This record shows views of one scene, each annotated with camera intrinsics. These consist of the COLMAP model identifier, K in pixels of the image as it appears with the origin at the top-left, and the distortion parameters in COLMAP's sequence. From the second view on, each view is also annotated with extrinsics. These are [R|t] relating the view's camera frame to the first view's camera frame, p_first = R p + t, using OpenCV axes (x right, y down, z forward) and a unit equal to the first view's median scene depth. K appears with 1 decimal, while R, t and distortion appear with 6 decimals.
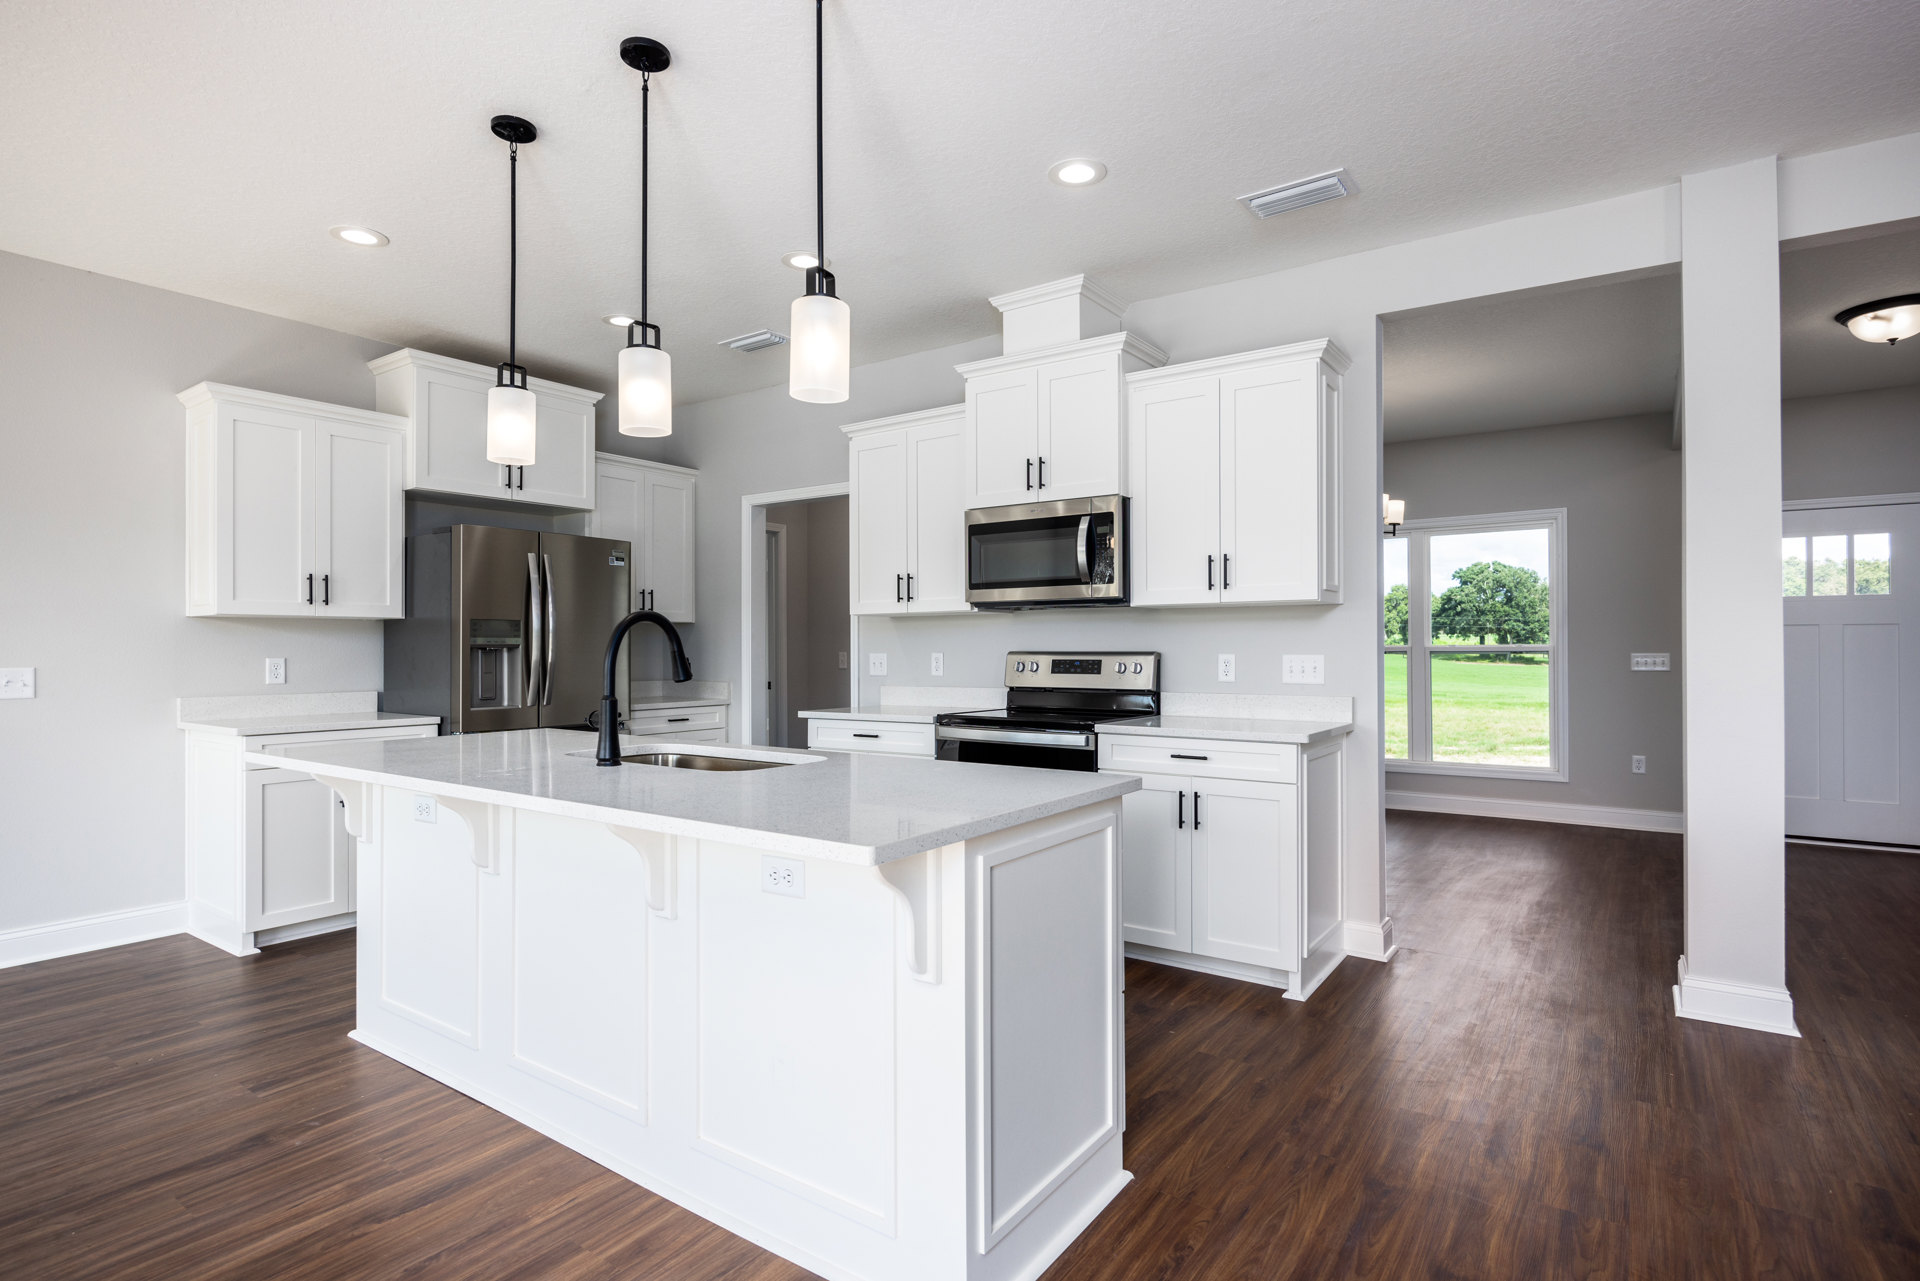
lens RADIAL K [[982.3, 0, 960.0], [0, 982.3, 640.5], [0, 0, 1]] dist [-0.002029, -0.000655]
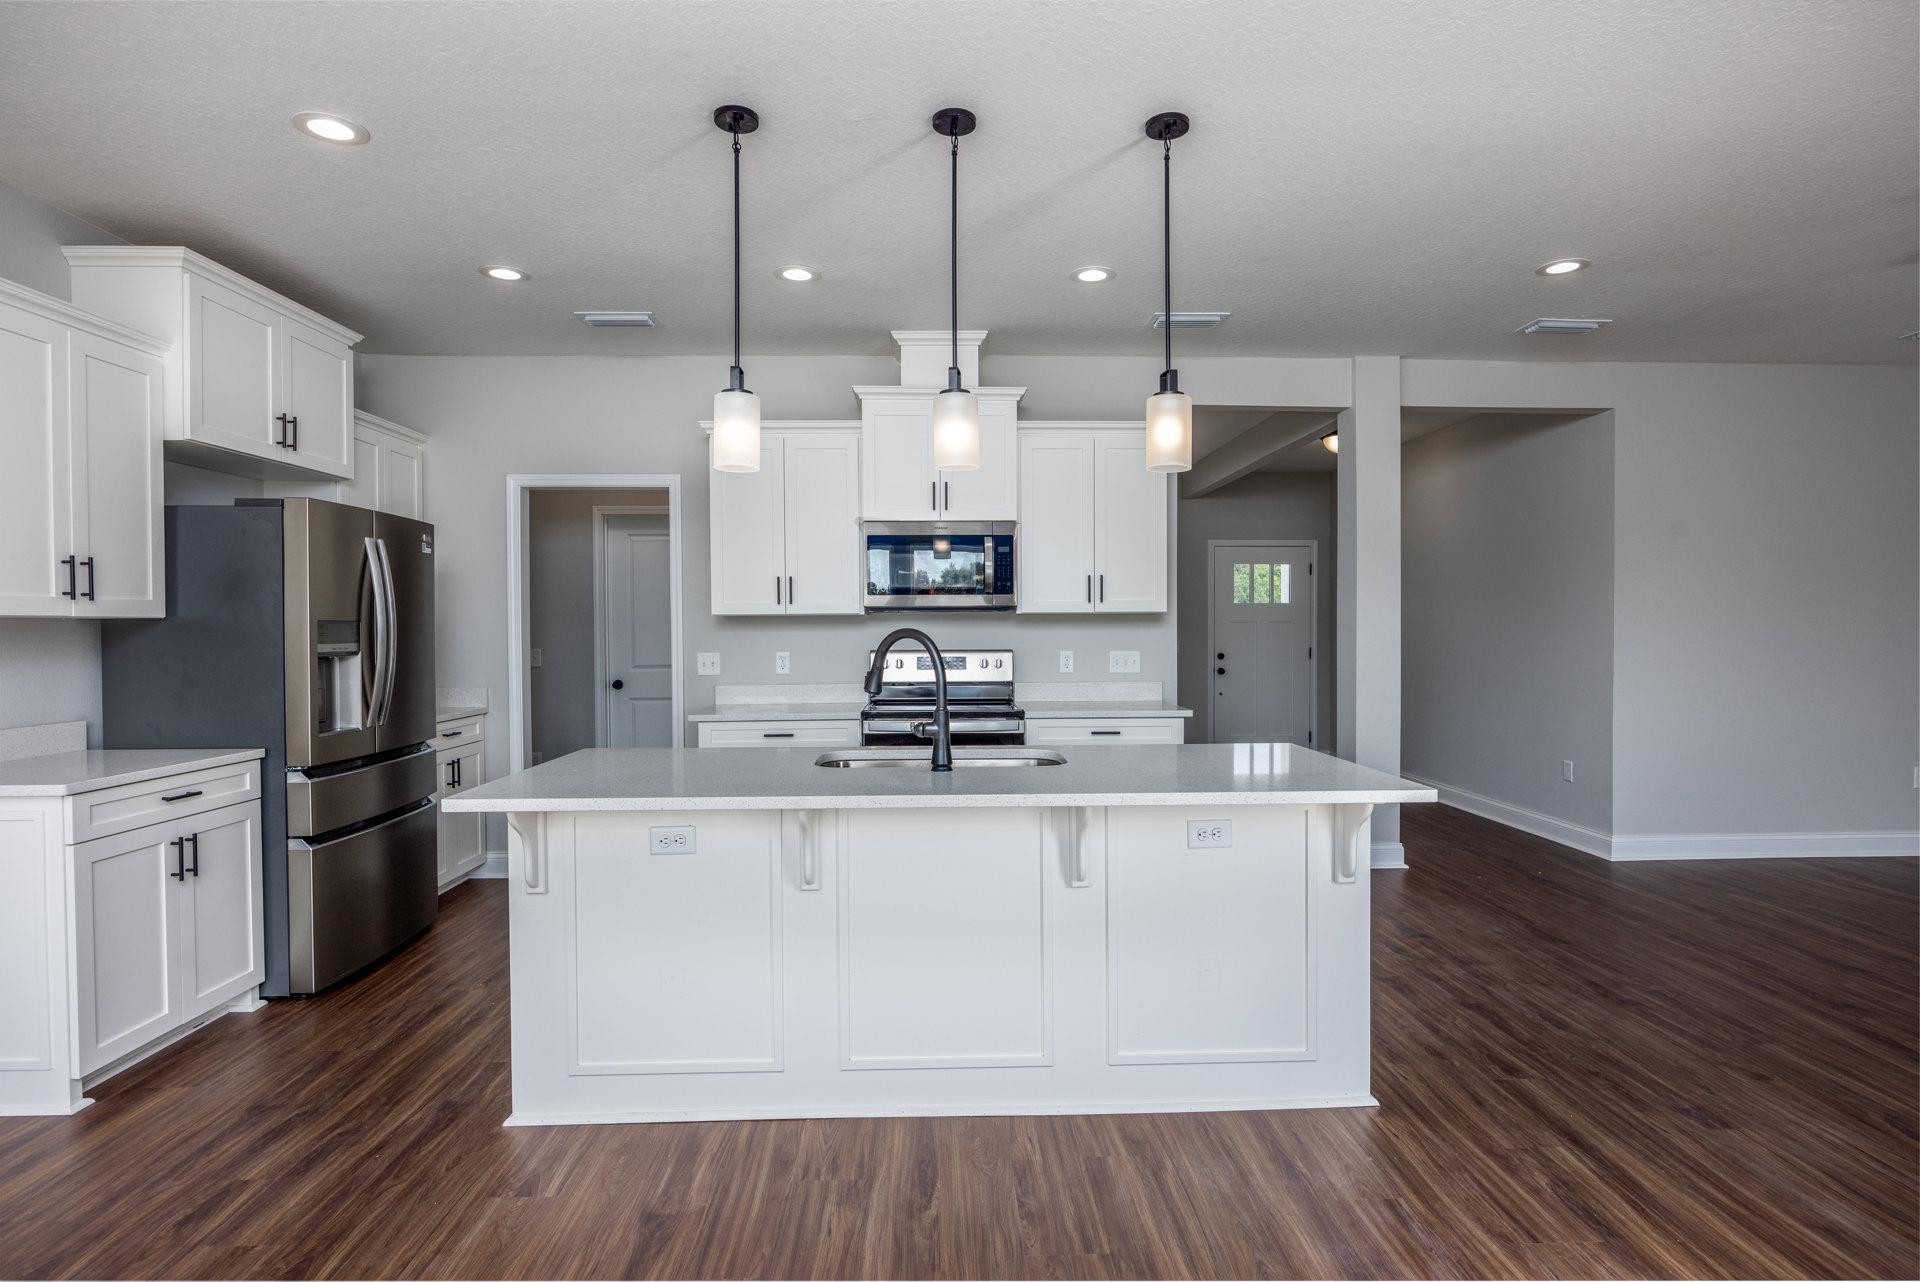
lens RADIAL K [[992.0, 0, 960.0], [0, 992.0, 641.0], [0, 0, 1]] dist [-0.003490, -0.000416]
pose [[0.792269, -0.009348, 0.610100, -0.595668], [0.004450, 0.999945, 0.009542, -0.011177], [-0.610156, -0.004845, 0.792267, 0.070810]]
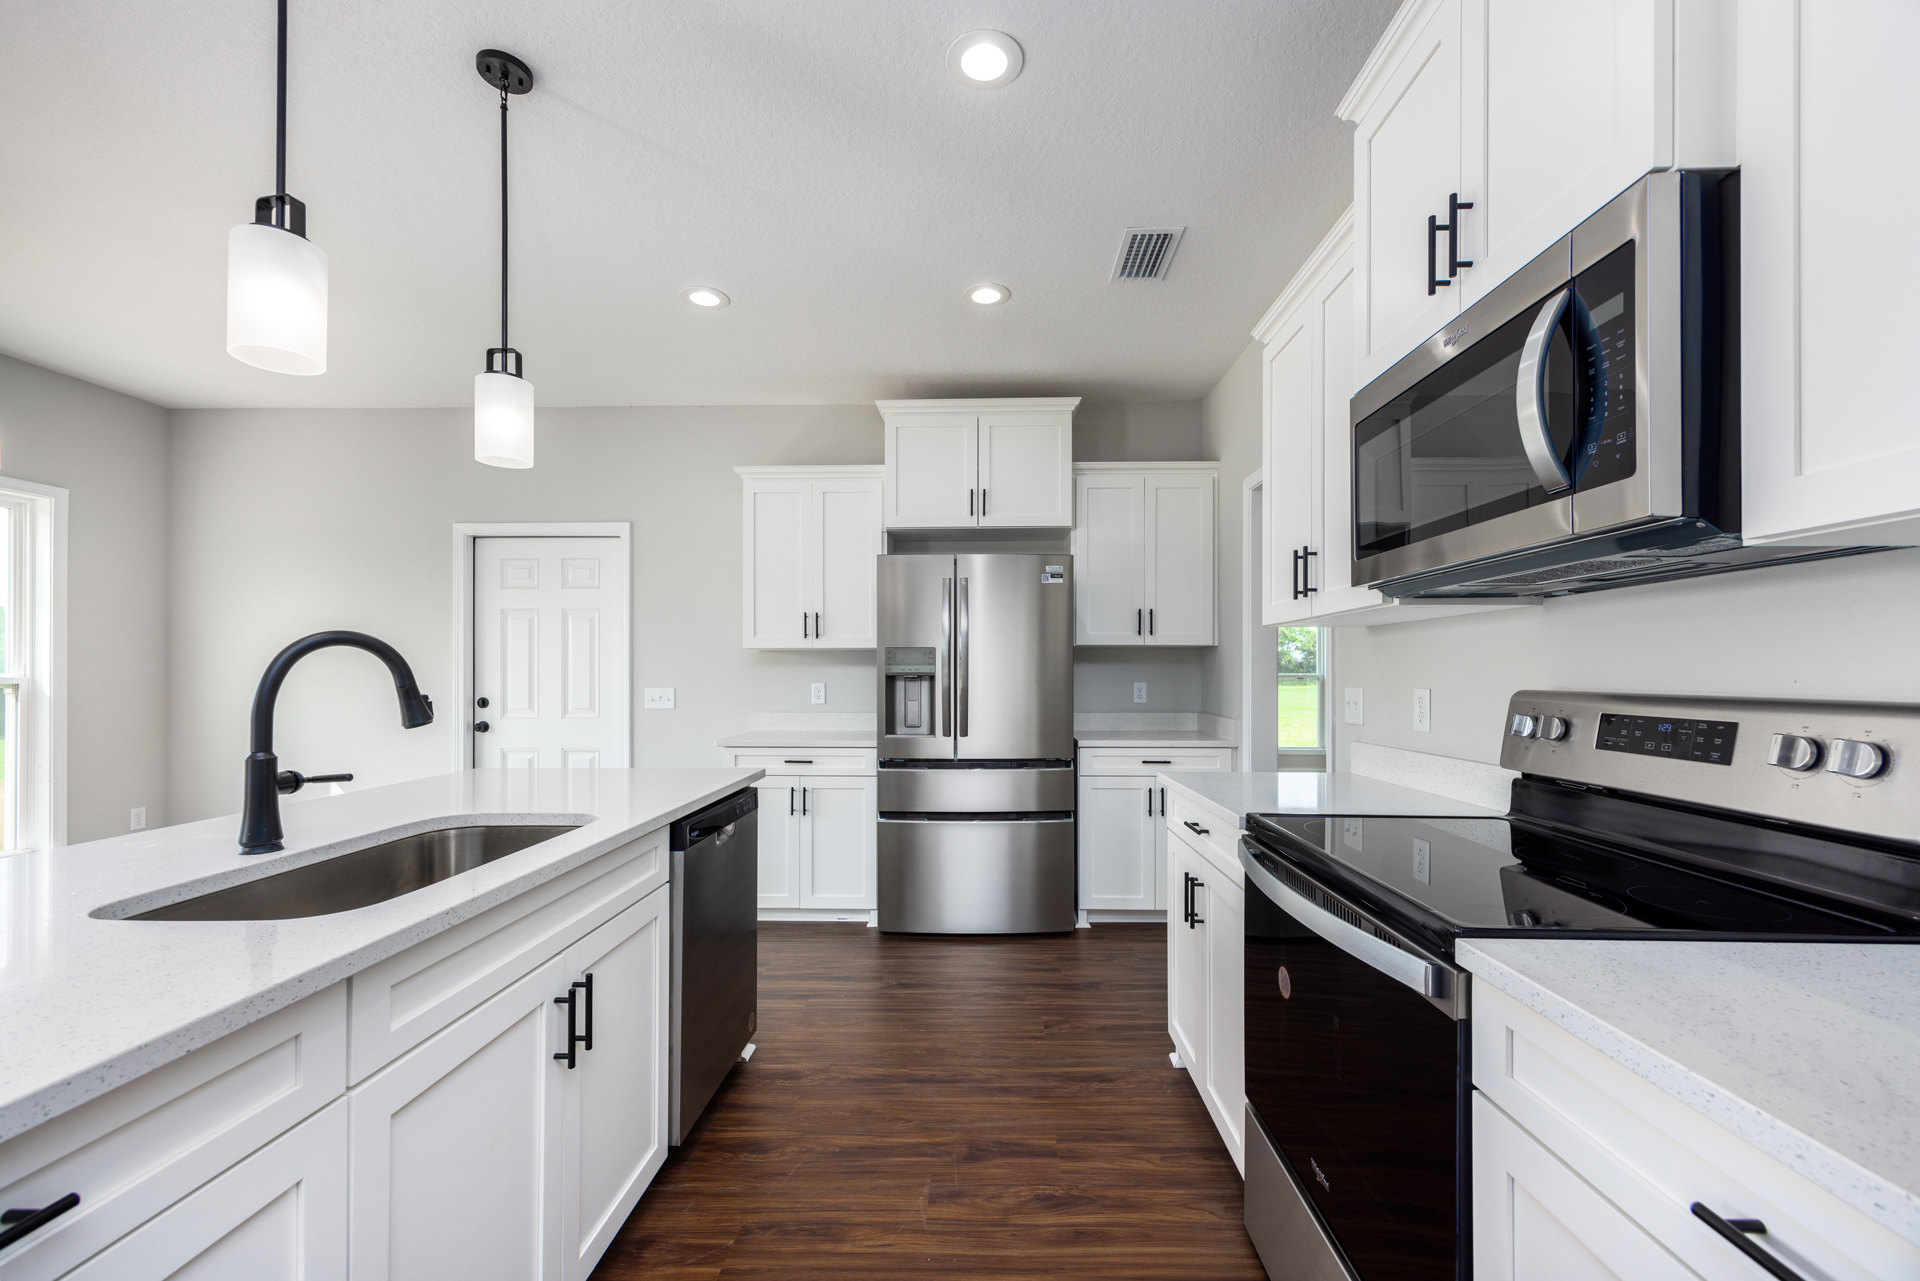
lens RADIAL K [[771.9, 0, 969.2], [0, 771.9, 668.1], [0, 0, 1]] dist [0.000259, 0.000001]
pose [[0.551628, -0.002303, -0.834087, 0.226273], [0.004469, 0.999990, 0.000195, -0.000093], [0.834078, -0.003836, 0.551633, 0.655280]]
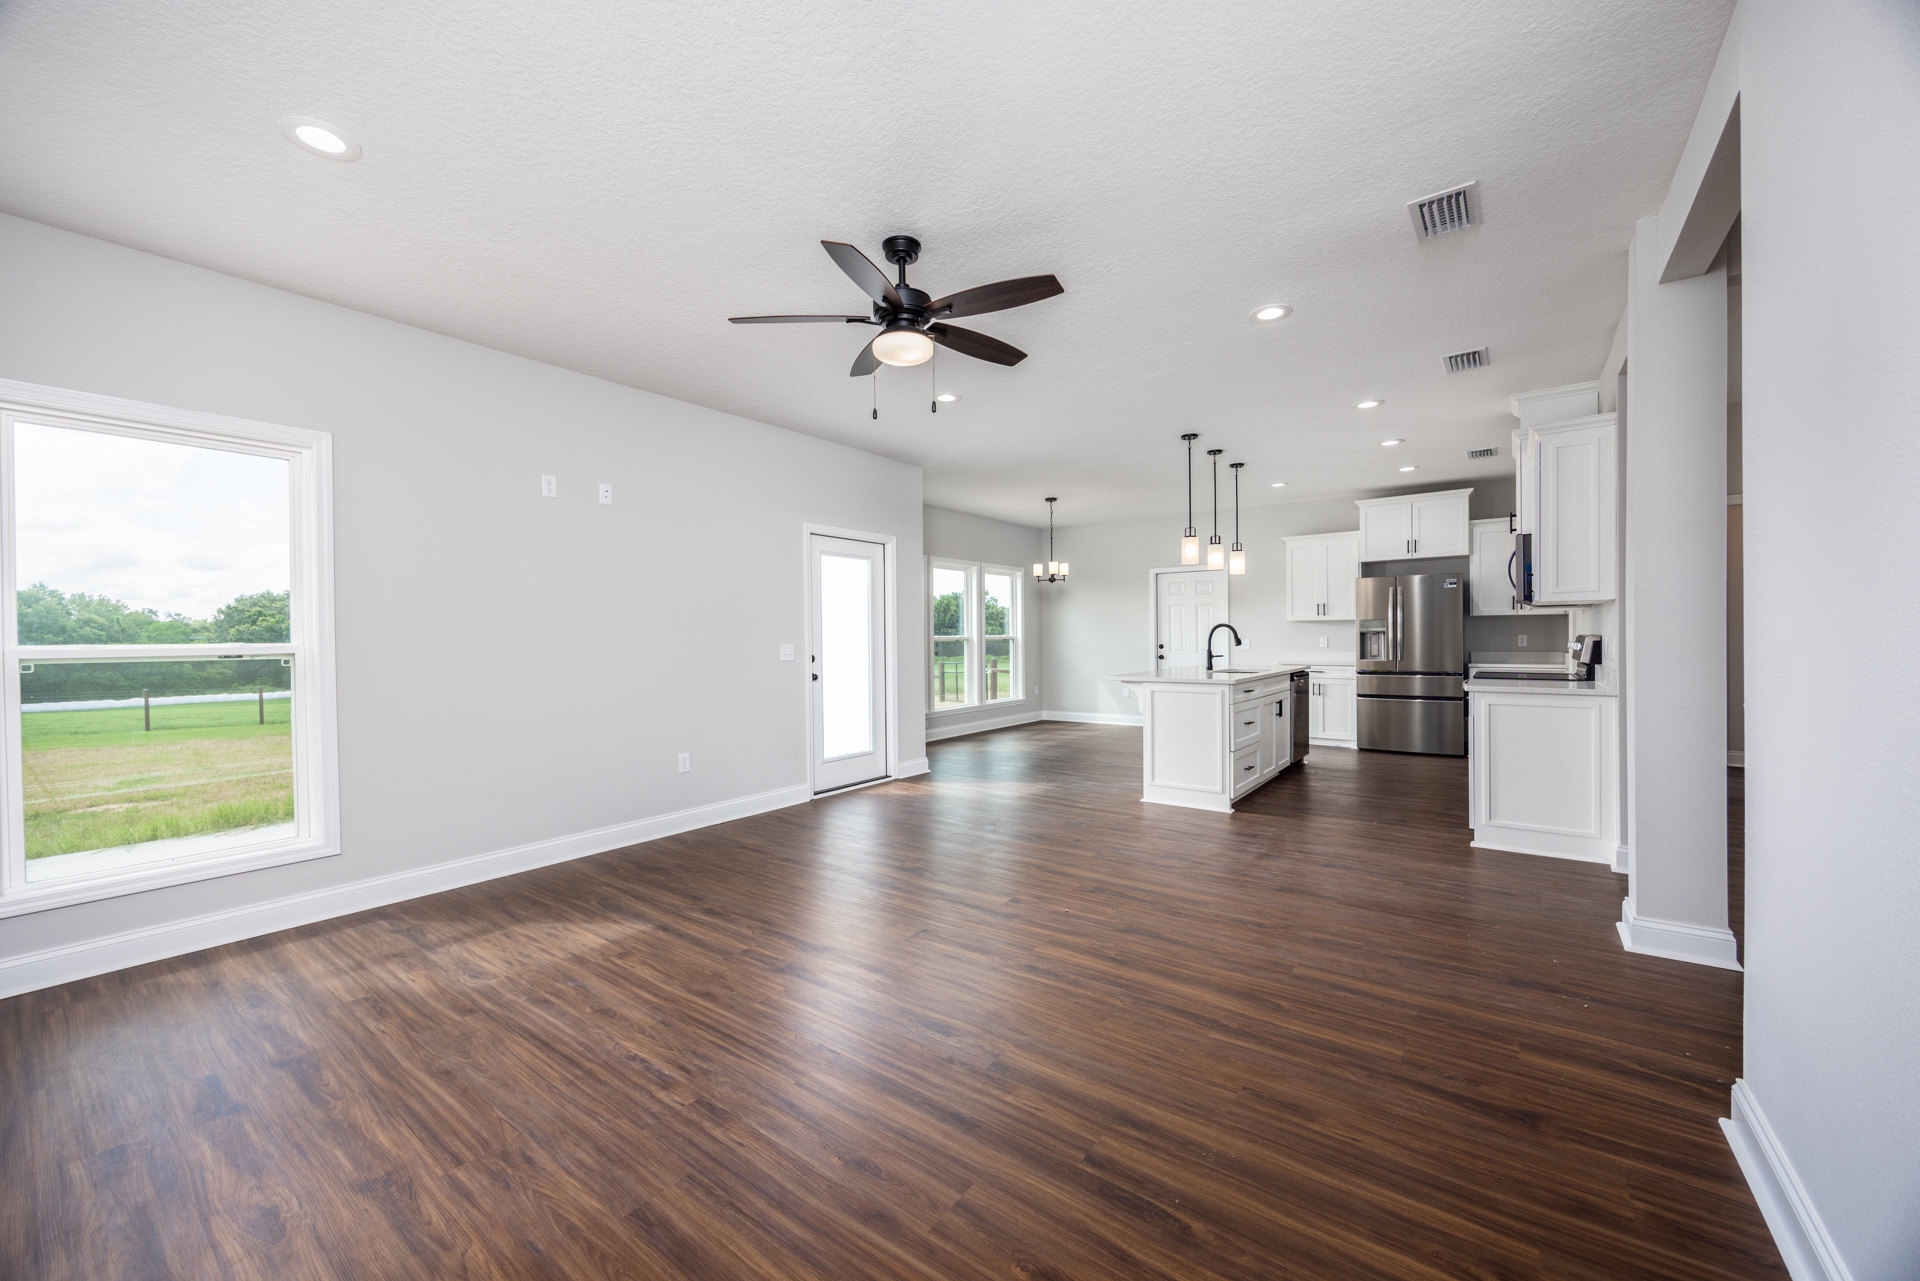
lens RADIAL K [[730.0, 0, 960.0], [0, 730.0, 640.5], [0, 0, 1]] dist [0.000073, -0.000043]
pose [[-0.038769, 0.009942, -0.999199, 1.276758], [0.018409, 0.999788, 0.009234, -0.006968], [0.999079, -0.018036, -0.038944, 0.144536]]
